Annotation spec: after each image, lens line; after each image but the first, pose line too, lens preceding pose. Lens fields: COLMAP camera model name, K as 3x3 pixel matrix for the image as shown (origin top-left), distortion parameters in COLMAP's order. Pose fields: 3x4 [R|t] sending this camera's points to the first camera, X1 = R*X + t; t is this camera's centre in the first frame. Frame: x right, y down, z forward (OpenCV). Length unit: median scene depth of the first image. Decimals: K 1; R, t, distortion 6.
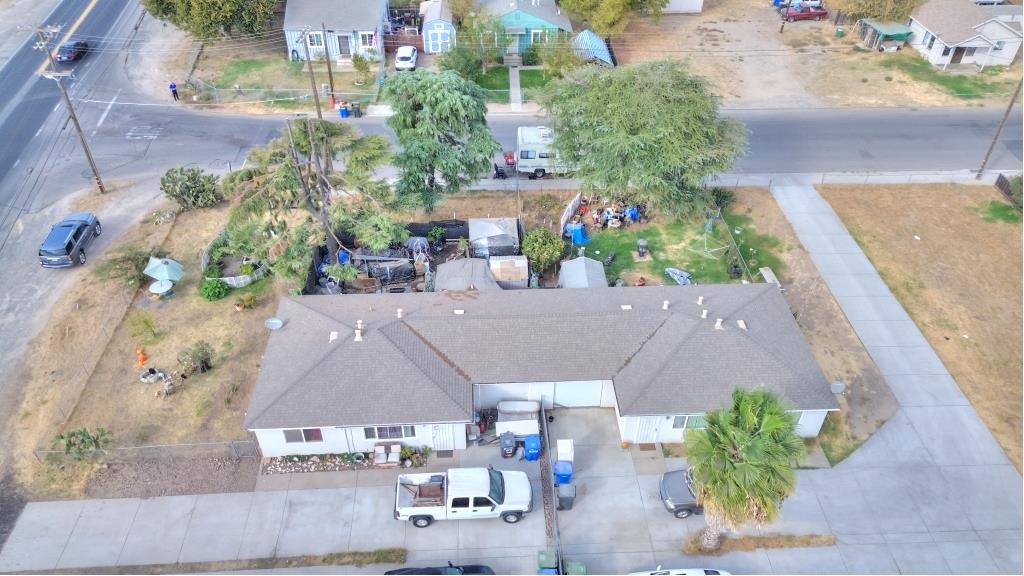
lens RADIAL K [[721.5, 0, 513.5], [0, 721.5, 286.8], [0, 0, 1]] dist [0.067316, -0.067908]
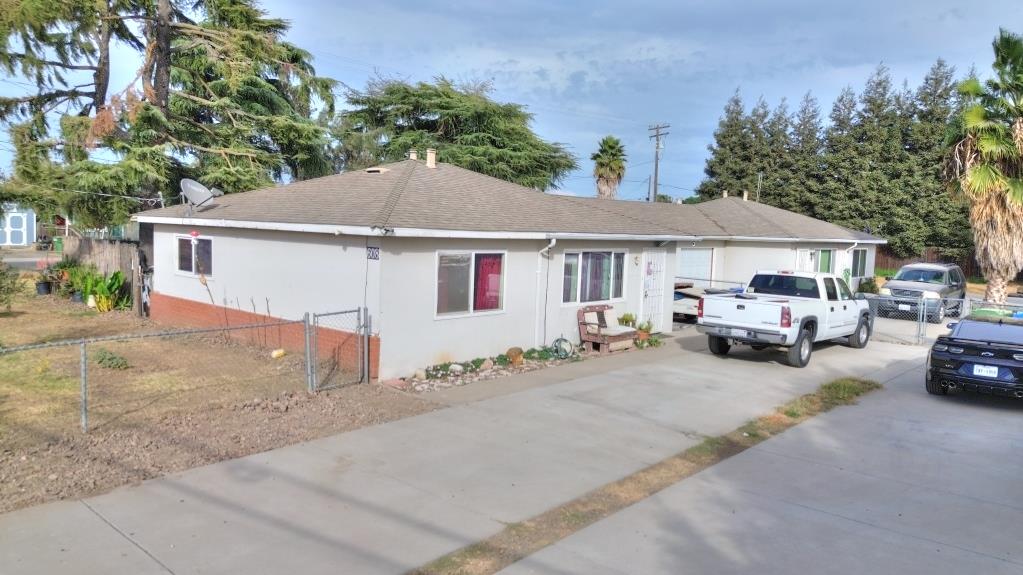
lens RADIAL K [[720.8, 0, 513.0], [0, 720.8, 286.3], [0, 0, 1]] dist [0.067316, -0.067908]
pose [[0.703115, -0.043880, 0.709721, -0.435746], [0.432788, 0.818343, -0.378164, 0.286452], [-0.564202, 0.573052, 0.594380, 0.594330]]
